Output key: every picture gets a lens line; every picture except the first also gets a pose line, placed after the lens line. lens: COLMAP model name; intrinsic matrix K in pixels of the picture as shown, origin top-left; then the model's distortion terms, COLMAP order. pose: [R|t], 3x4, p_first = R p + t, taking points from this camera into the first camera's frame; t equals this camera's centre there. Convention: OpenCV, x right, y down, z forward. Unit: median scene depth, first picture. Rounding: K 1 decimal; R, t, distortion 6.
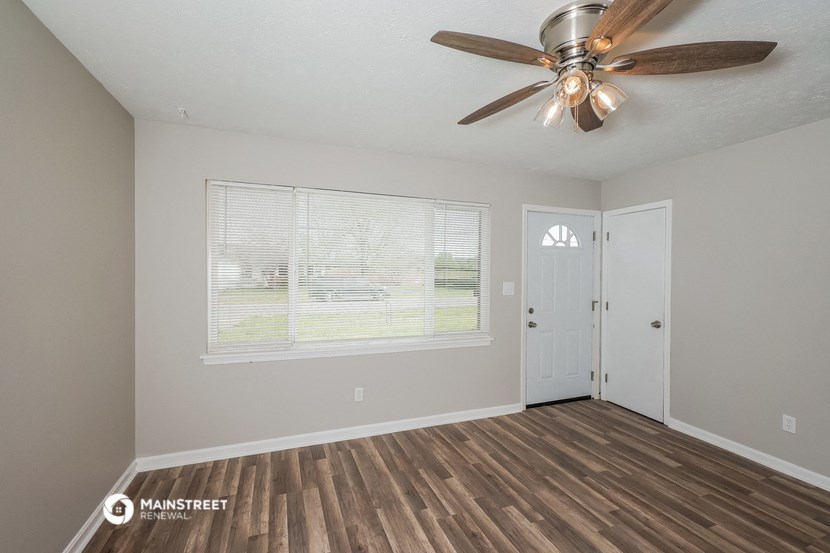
lens RADIAL K [[381.0, 0, 417.6], [0, 381.0, 288.5], [0, 0, 1]] dist [0.000722, 0.005636]
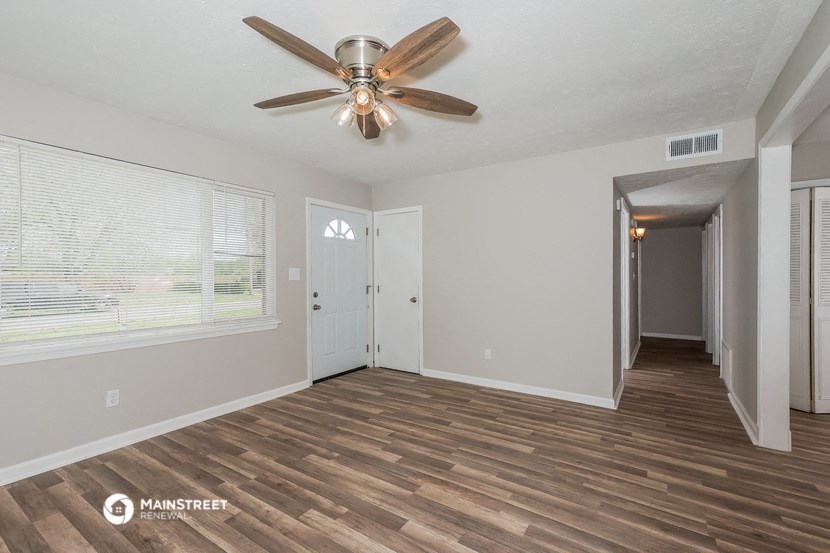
lens RADIAL K [[381.0, 0, 420.5], [0, 381.0, 283.9], [0, 0, 1]] dist [0.000722, 0.005636]
pose [[0.827744, -0.000055, 0.561105, -0.089809], [0.012979, 0.999734, -0.019049, 0.071864], [-0.560955, 0.023050, 0.827525, -0.095848]]
